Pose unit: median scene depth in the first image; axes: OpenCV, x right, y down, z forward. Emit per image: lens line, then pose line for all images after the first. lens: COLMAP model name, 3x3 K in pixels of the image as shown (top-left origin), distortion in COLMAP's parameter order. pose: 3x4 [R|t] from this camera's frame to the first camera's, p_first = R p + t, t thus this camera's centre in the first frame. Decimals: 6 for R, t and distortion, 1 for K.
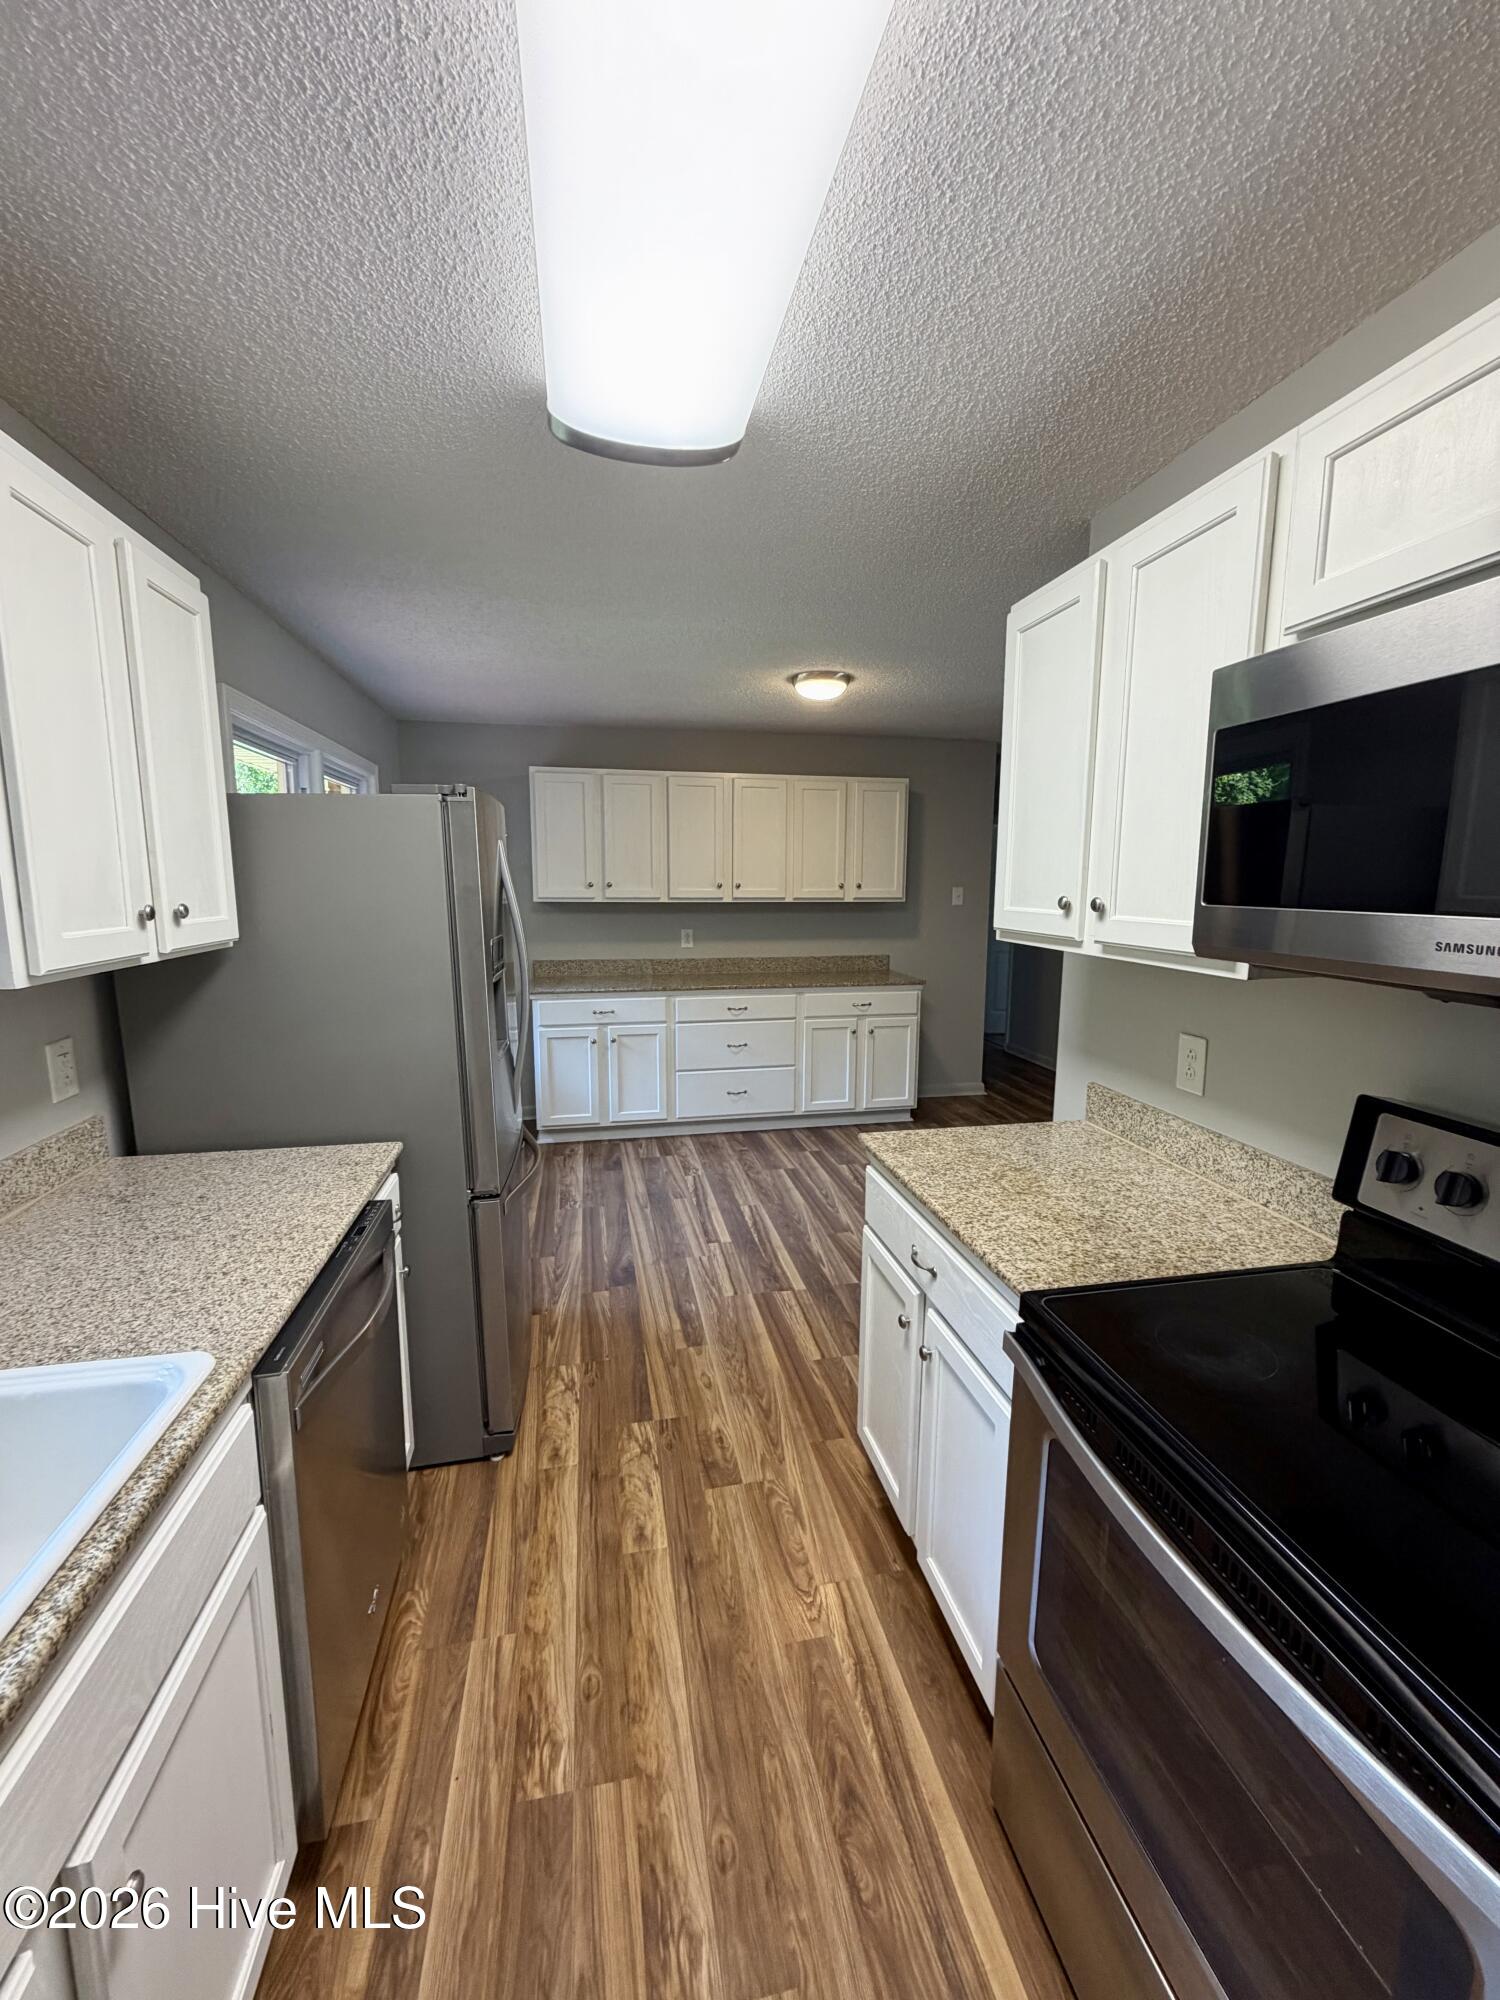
lens RADIAL K [[800.9, 0, 742.5], [0, 800.9, 995.0], [0, 0, 1]] dist [-0.001227, 0.000322]
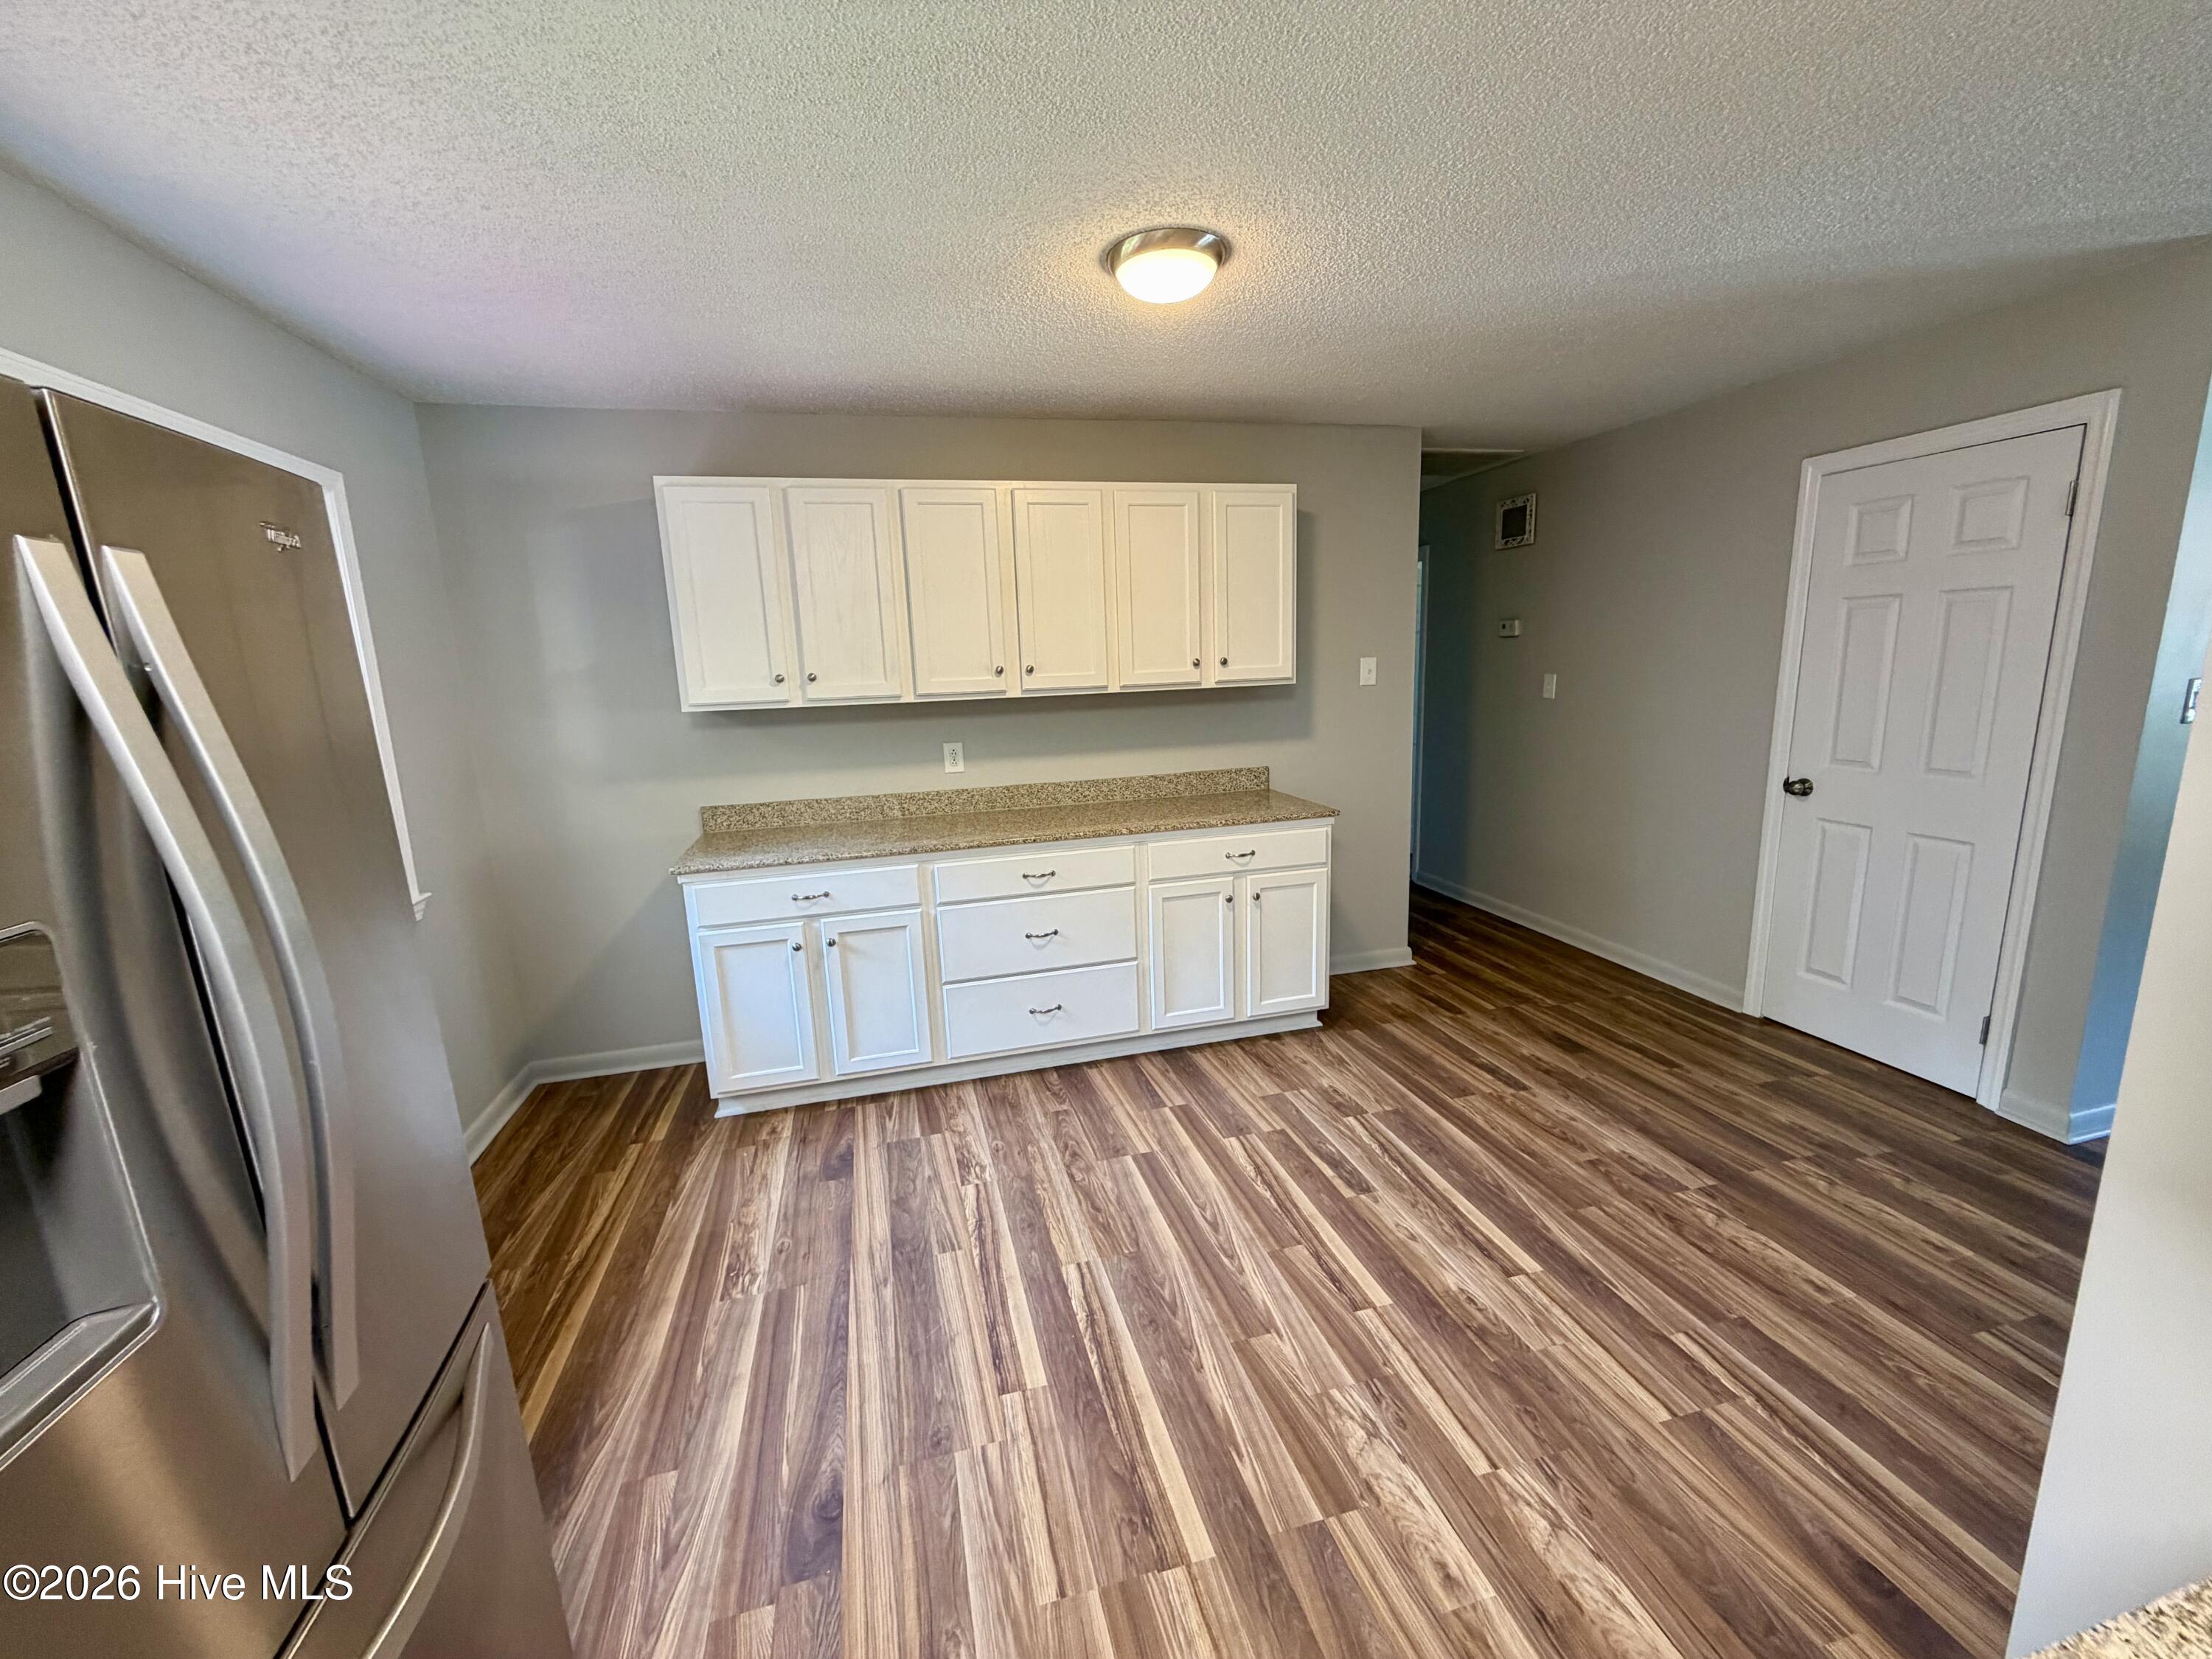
lens RADIAL K [[885.7, 0, 1096.0], [0, 885.7, 825.7], [0, 0, 1]] dist [-0.001227, 0.000322]
pose [[0.997457, -0.051284, 0.049484, 0.006526], [0.049051, 0.997767, 0.045338, -0.062291], [-0.051698, -0.042796, 0.997745, 0.430410]]
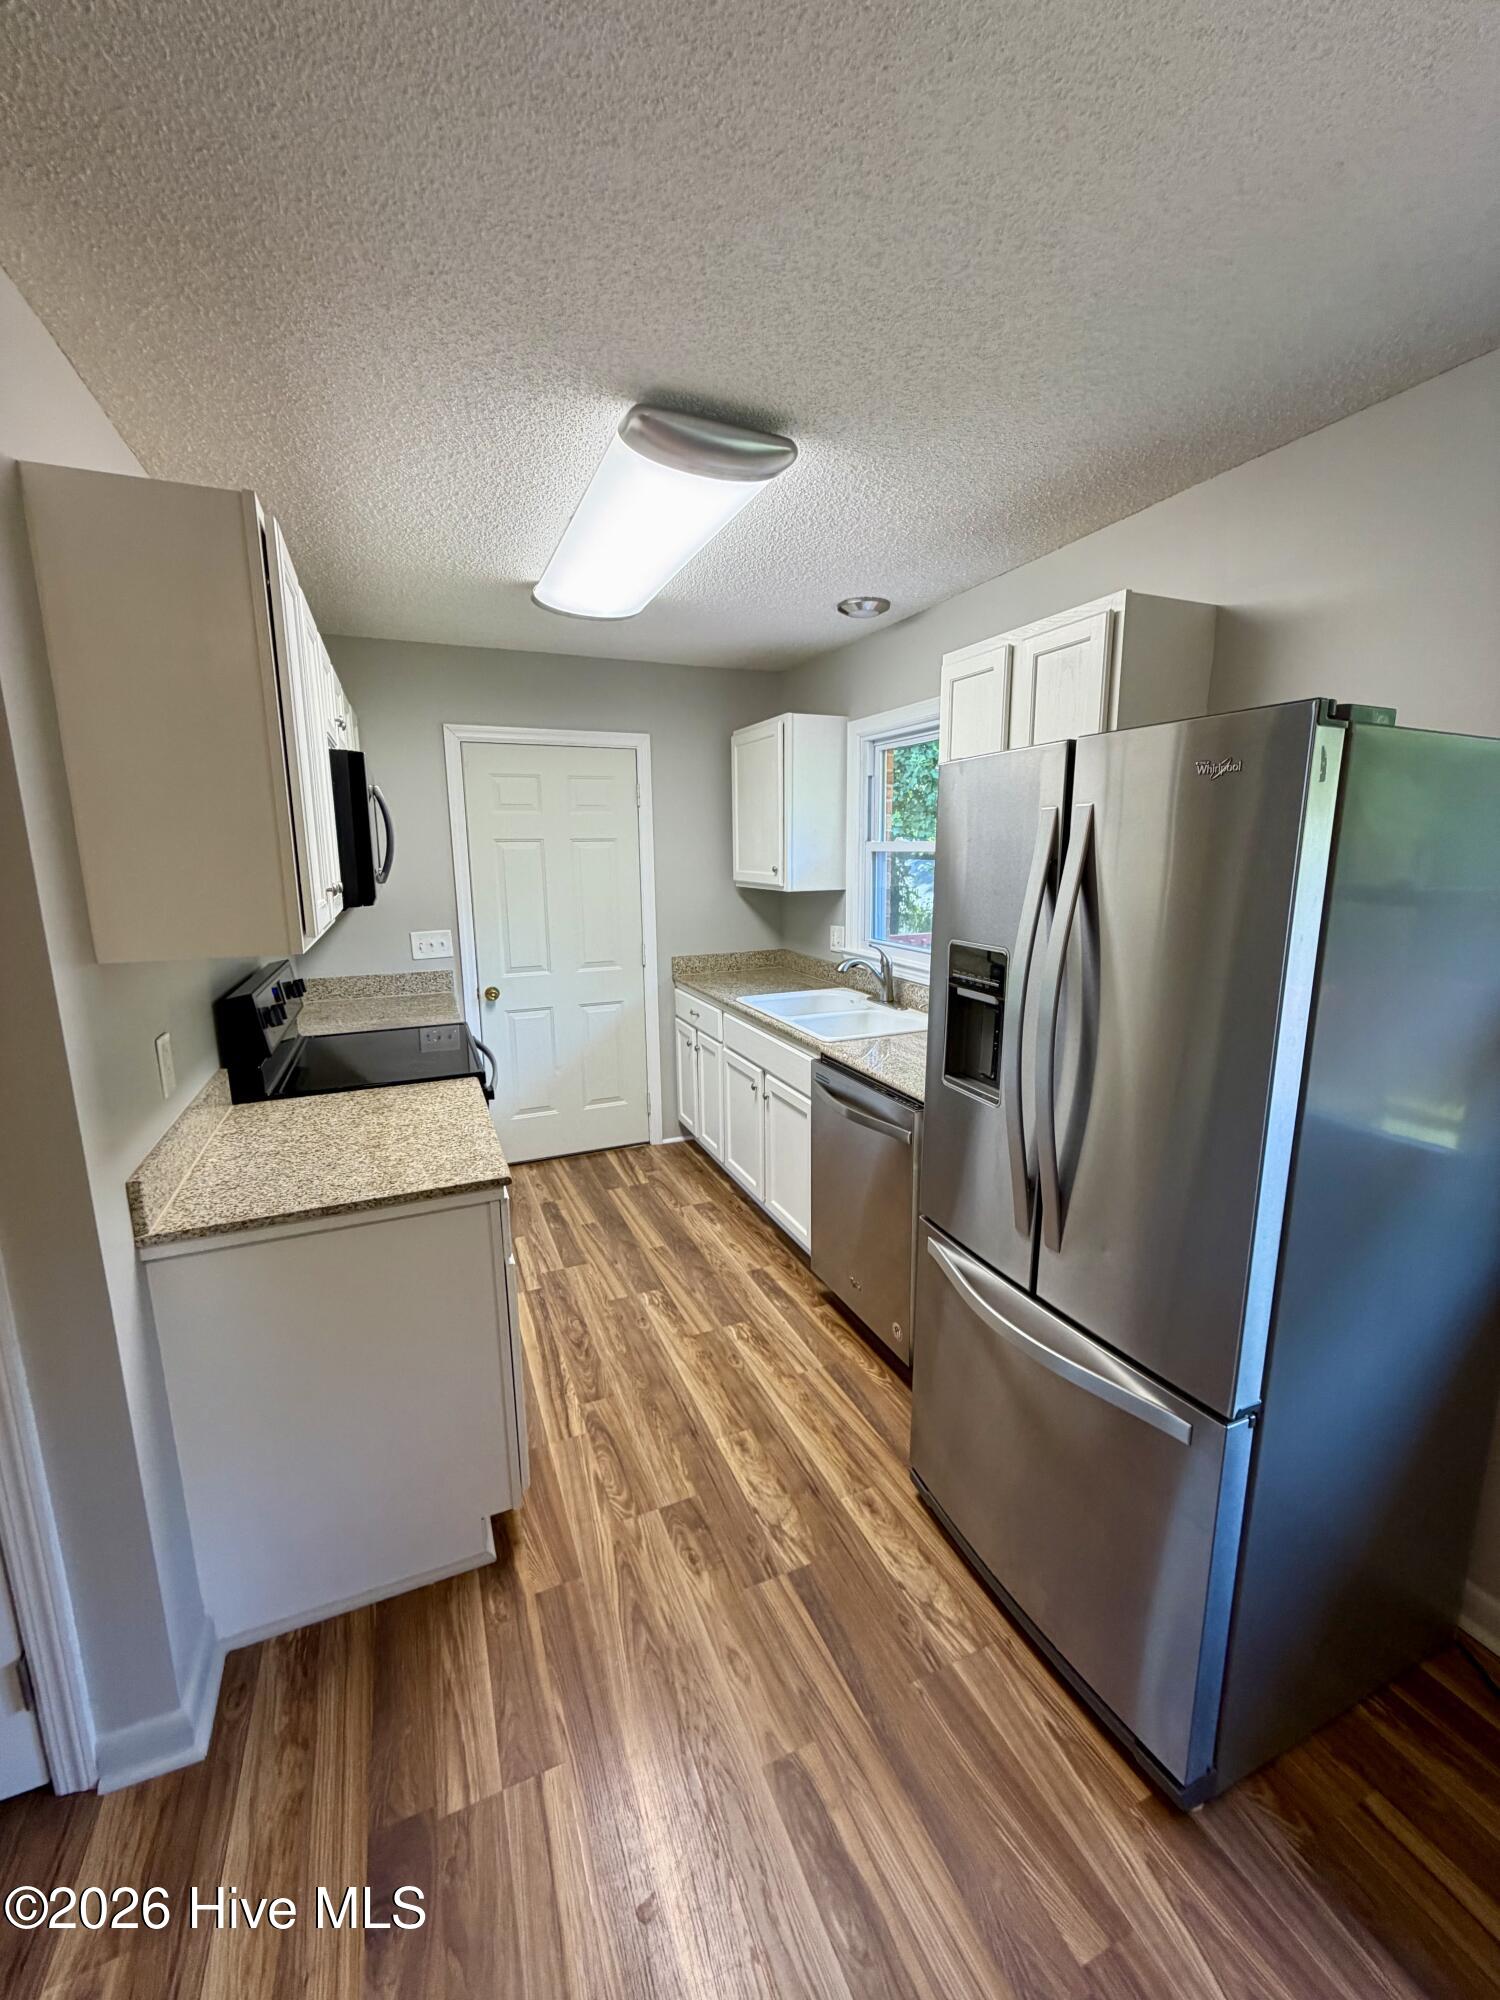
lens RADIAL K [[800.9, 0, 746.7], [0, 800.9, 995.9], [0, 0, 1]] dist [-0.001227, 0.000322]
pose [[-0.977507, 0.043795, -0.206304, 0.037933], [-0.025639, 0.946271, 0.322358, -0.153417], [0.209337, 0.320397, -0.923864, 0.969448]]
